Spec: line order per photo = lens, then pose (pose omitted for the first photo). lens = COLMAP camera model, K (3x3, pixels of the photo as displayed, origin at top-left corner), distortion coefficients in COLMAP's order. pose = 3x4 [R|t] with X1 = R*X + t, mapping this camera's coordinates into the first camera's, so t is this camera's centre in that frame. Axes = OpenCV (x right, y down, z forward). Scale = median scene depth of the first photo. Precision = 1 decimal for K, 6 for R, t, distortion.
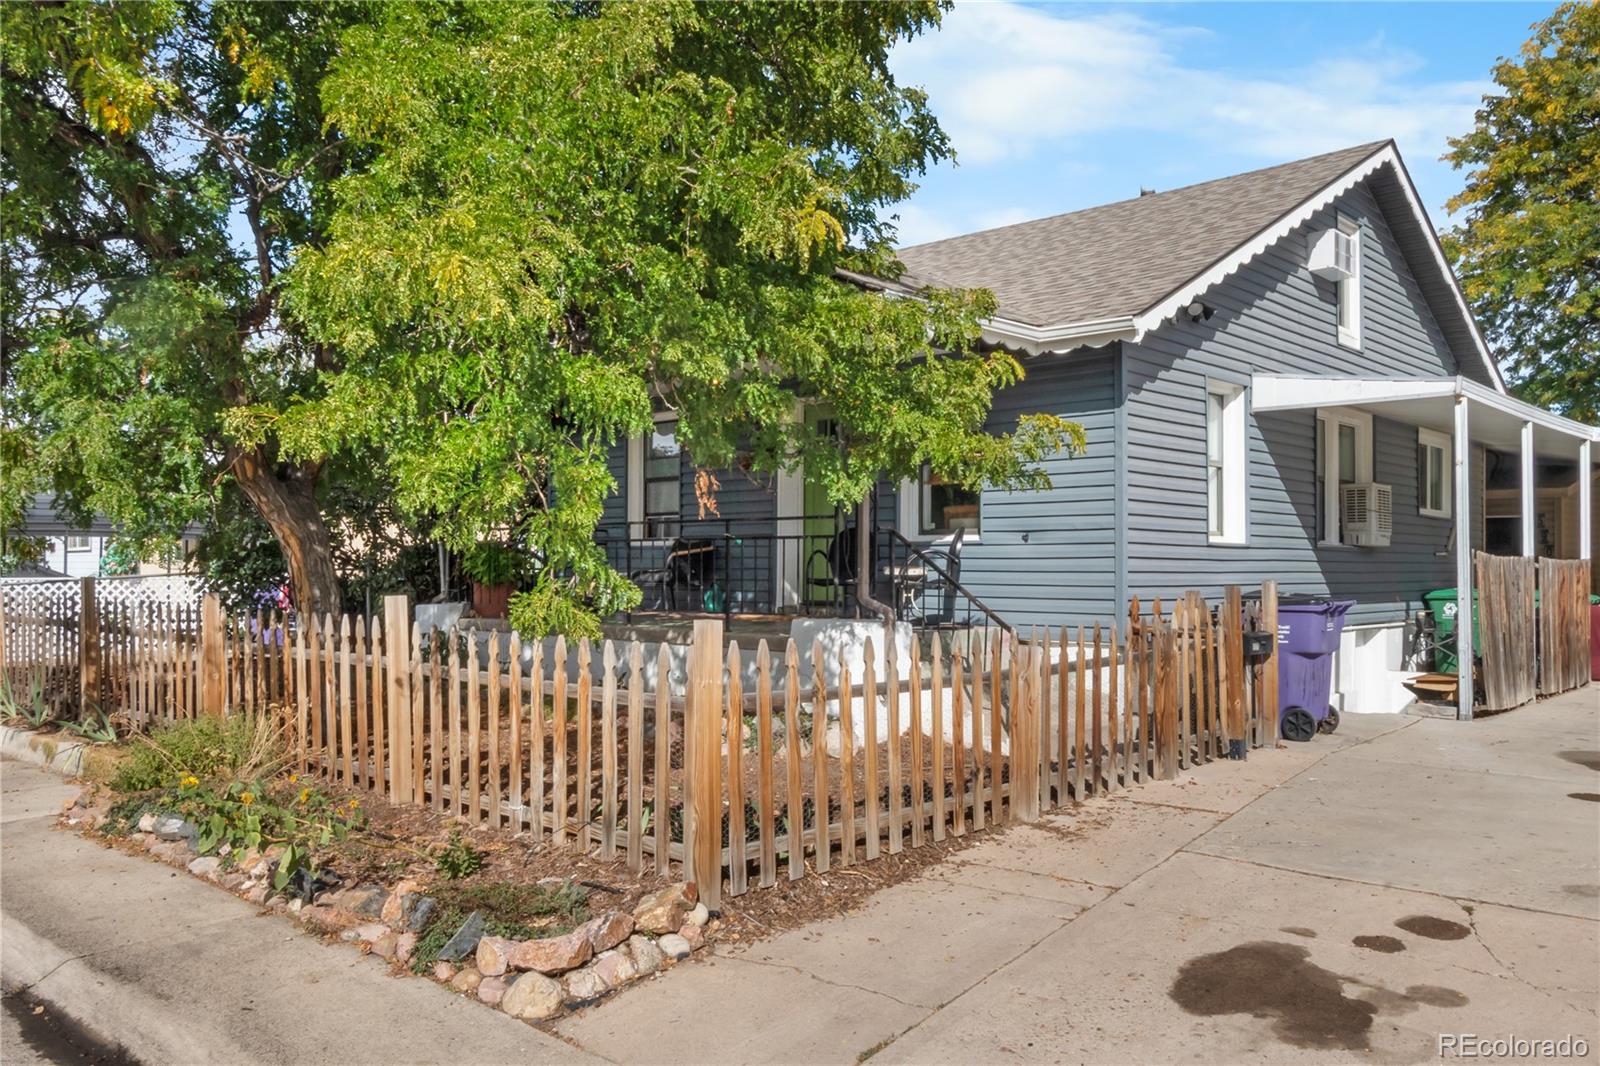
lens RADIAL K [[1173.5, 0, 800.0], [0, 1173.5, 533.0], [0, 0, 1]] dist [0.036627, -0.000748]
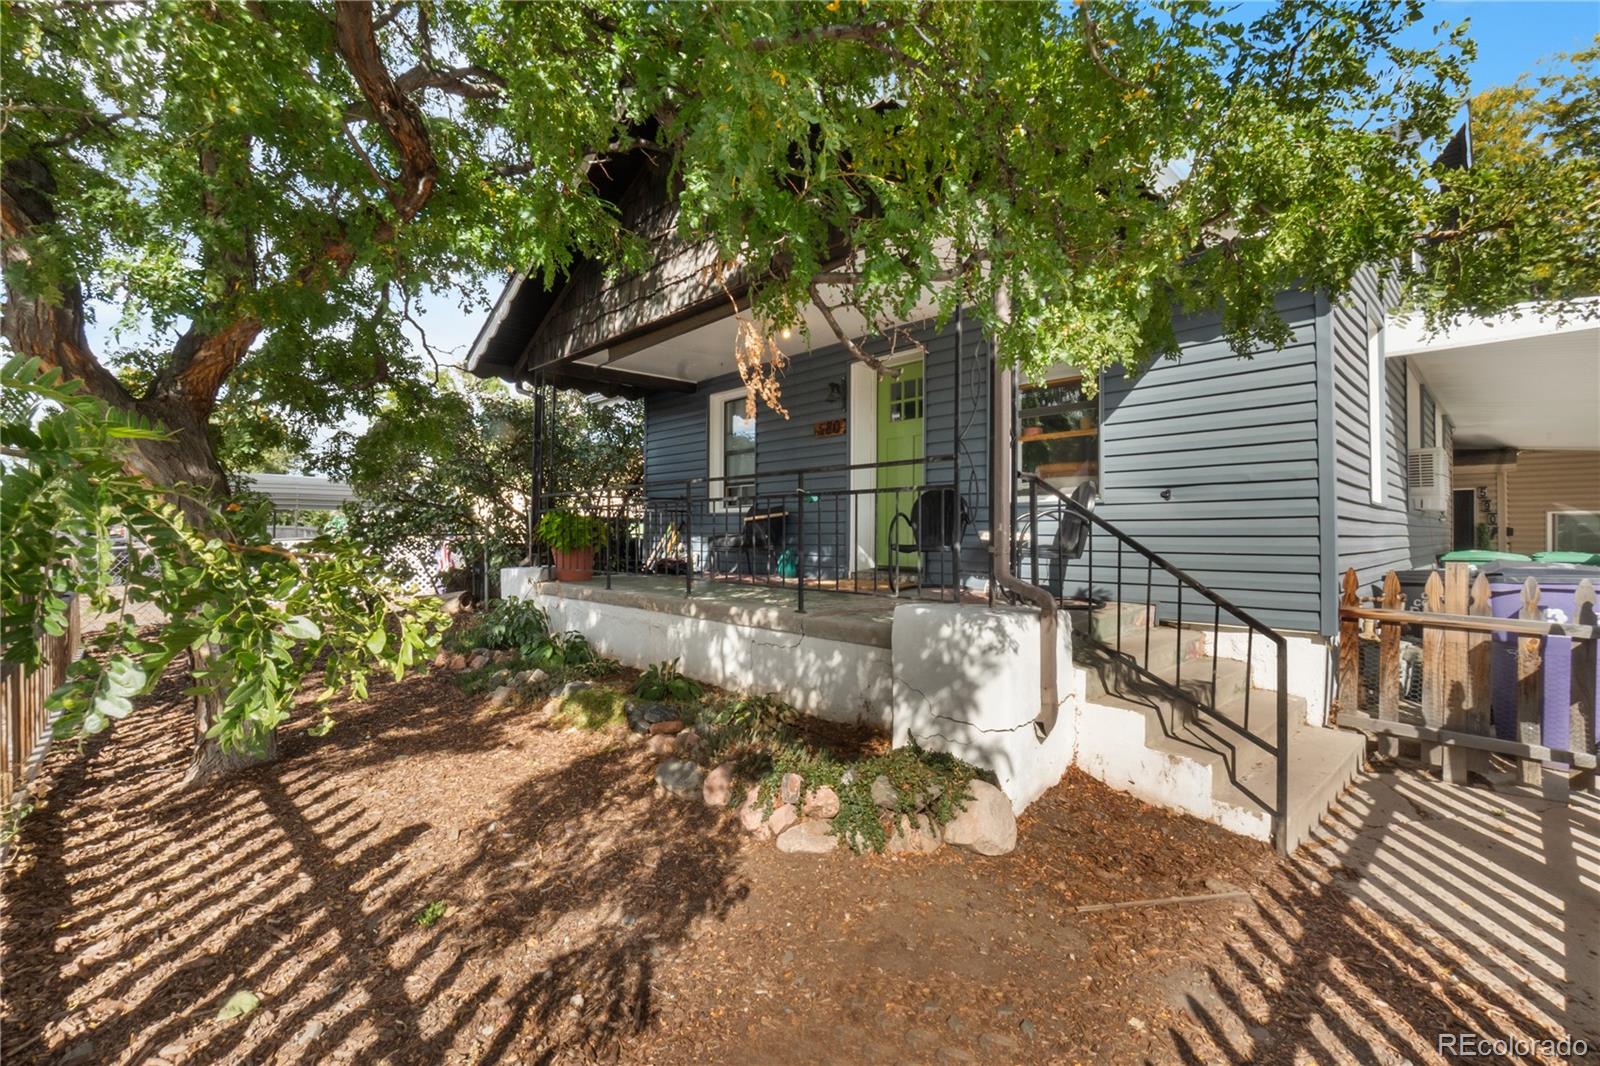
lens RADIAL K [[709.5, 0, 800.0], [0, 709.5, 533.0], [0, 0, 1]] dist [0.026031, -0.000124]
pose [[0.998046, 0.000631, -0.062479, -0.029458], [0.000852, 0.999719, 0.023704, 0.018038], [0.062477, -0.023710, 0.997765, 0.468058]]
